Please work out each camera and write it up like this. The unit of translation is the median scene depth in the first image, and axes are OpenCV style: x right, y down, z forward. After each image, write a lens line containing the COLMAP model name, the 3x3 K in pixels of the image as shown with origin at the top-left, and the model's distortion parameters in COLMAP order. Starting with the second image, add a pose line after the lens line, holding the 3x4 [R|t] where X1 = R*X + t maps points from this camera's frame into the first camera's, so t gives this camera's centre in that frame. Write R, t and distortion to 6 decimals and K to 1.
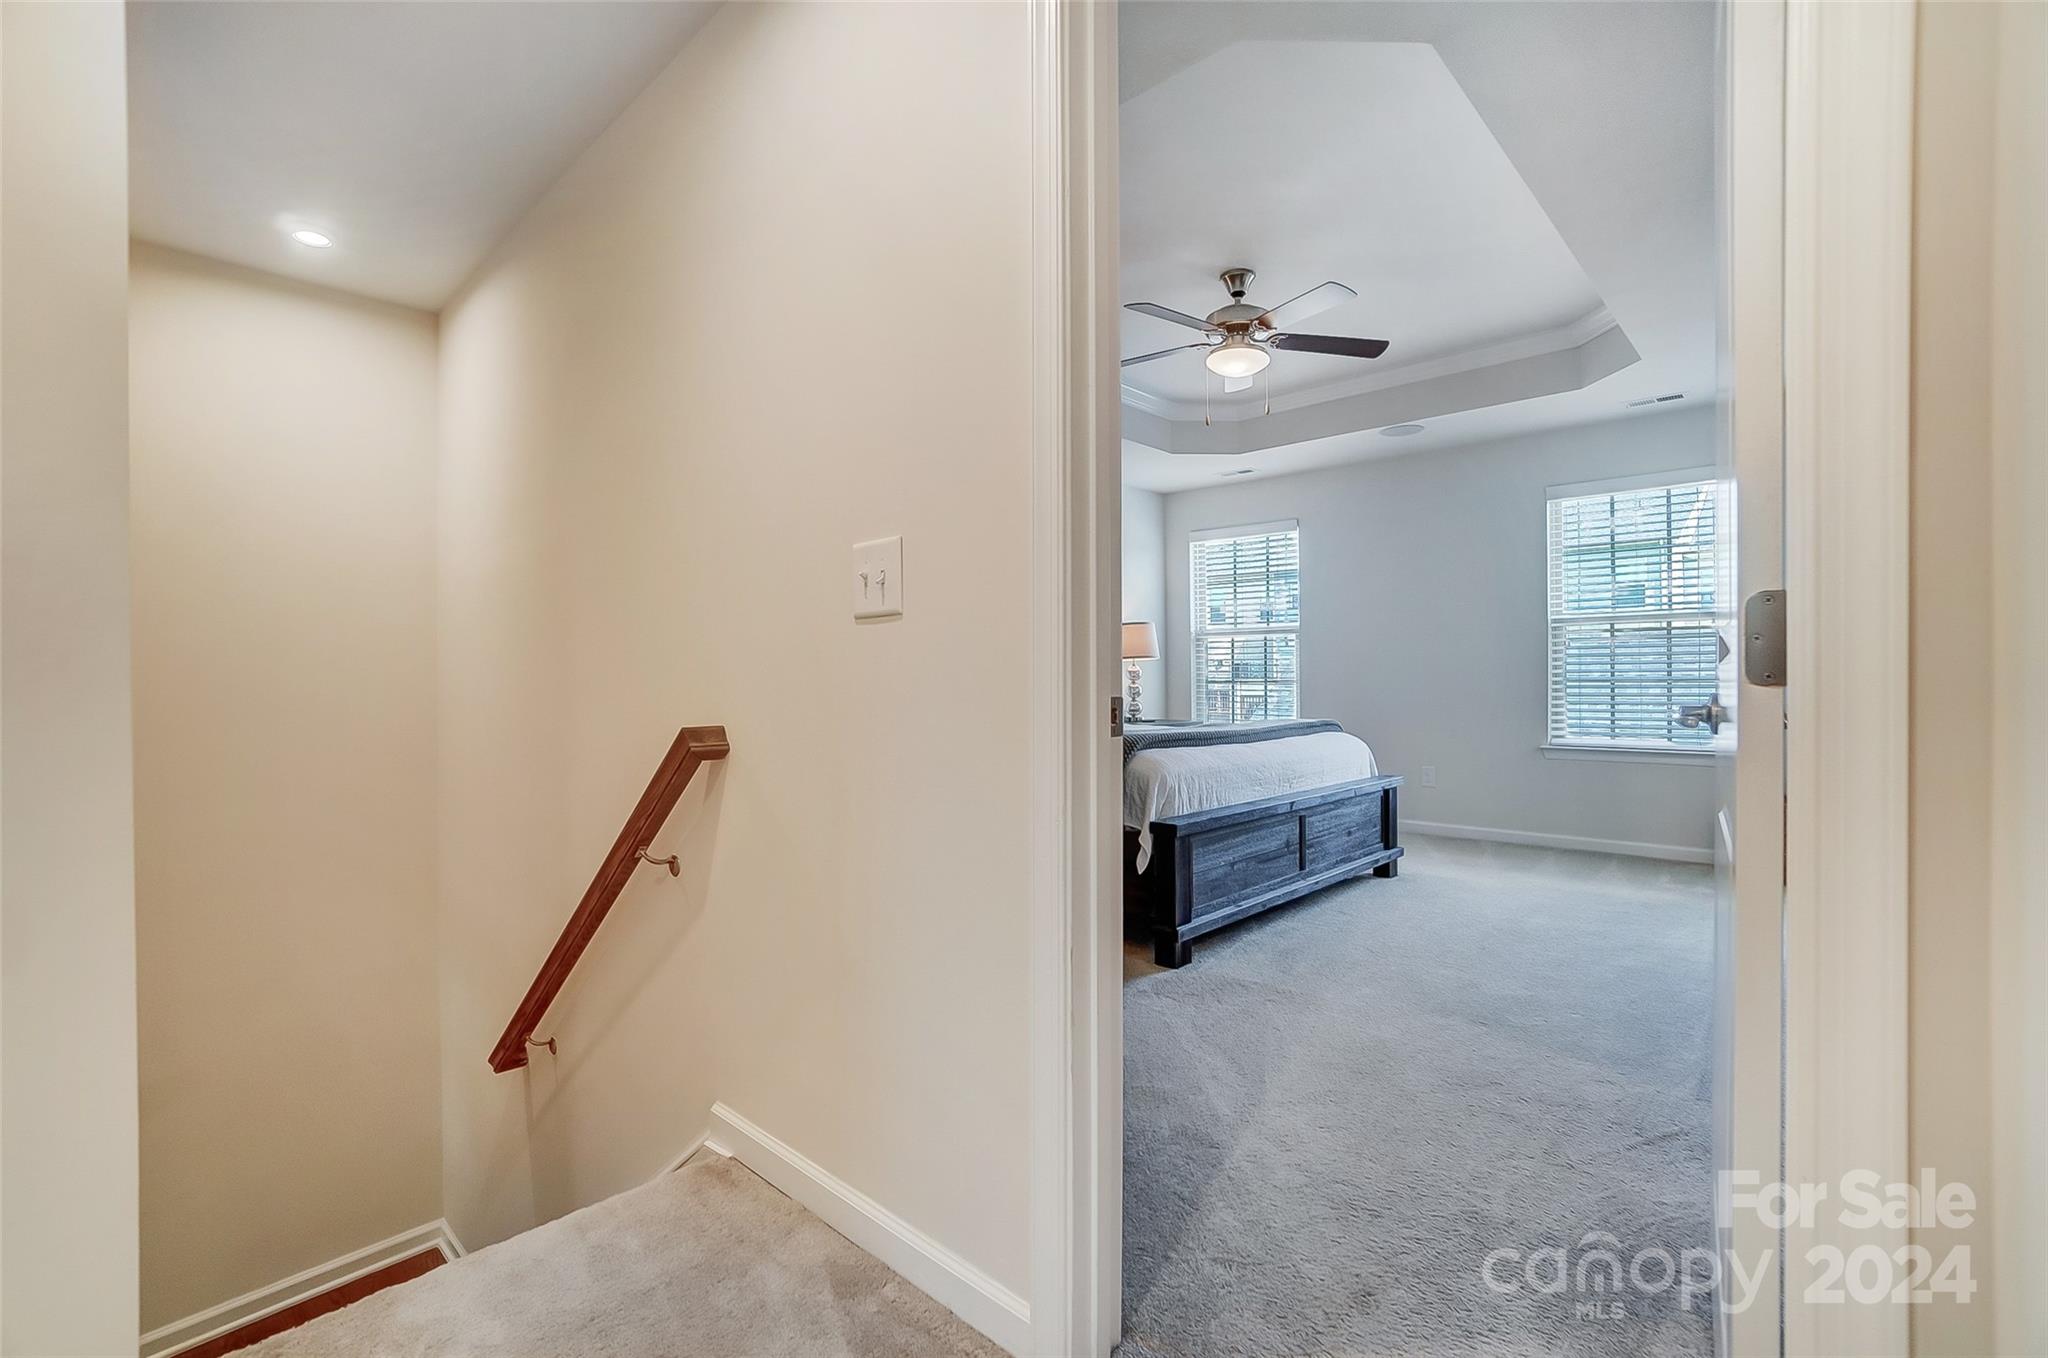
lens RADIAL K [[900.6, 0, 1024.0], [0, 900.6, 679.0], [0, 0, 1]] dist [-0.035737, 0.015002]
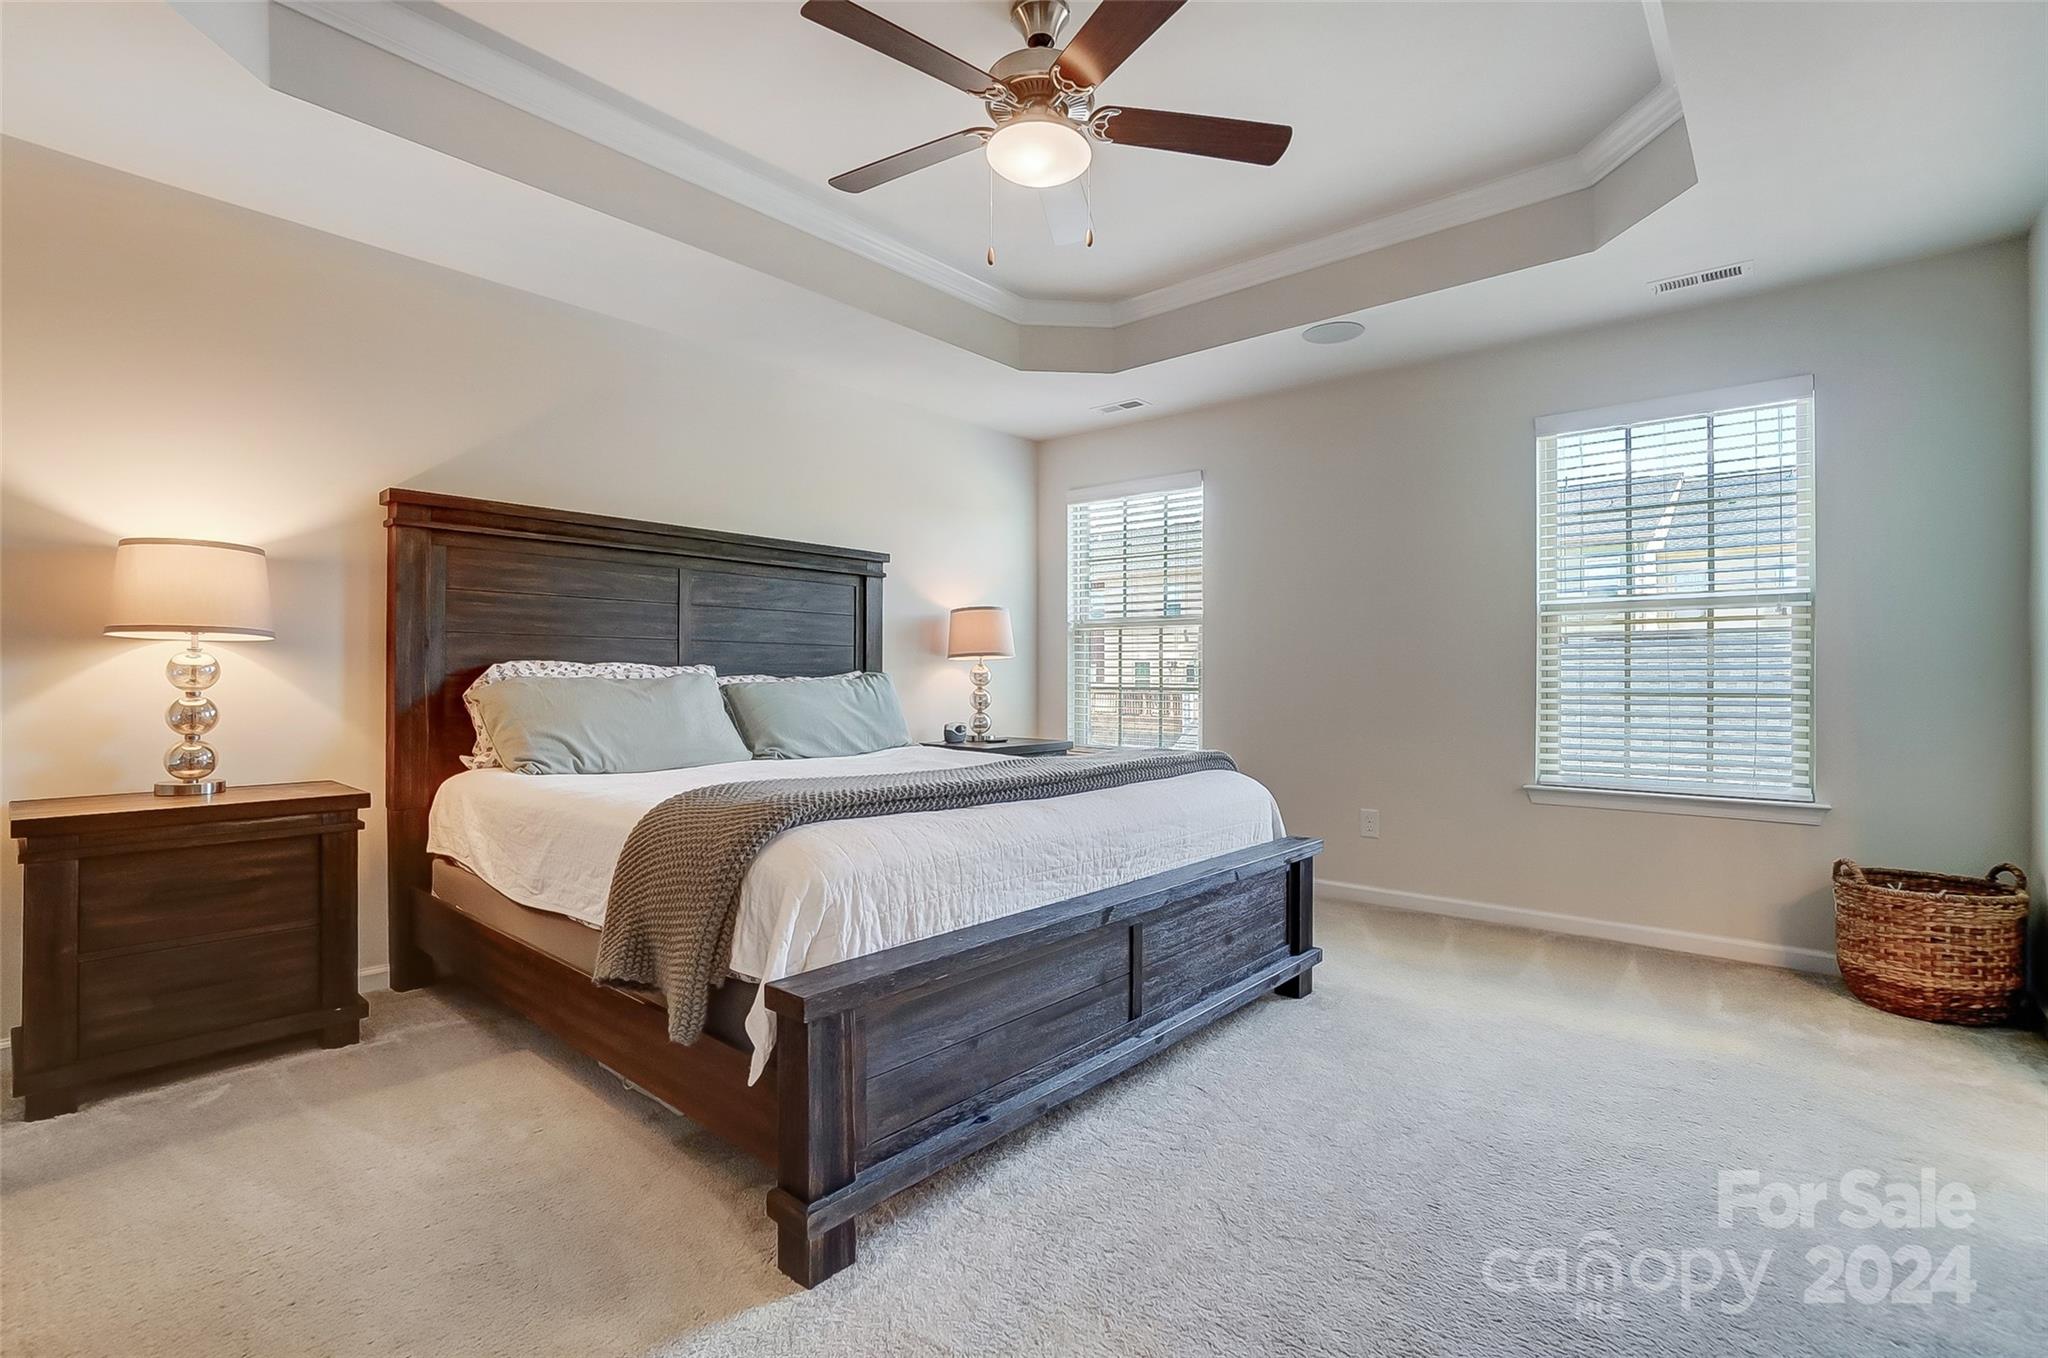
lens RADIAL K [[900.6, 0, 1024.0], [0, 900.6, 679.0], [0, 0, 1]] dist [-0.035737, 0.015002]
pose [[0.999373, 0.009209, 0.034187, 0.188177], [-0.009183, 0.999957, -0.000919, -0.005322], [-0.034194, 0.000605, 0.999415, 0.365279]]
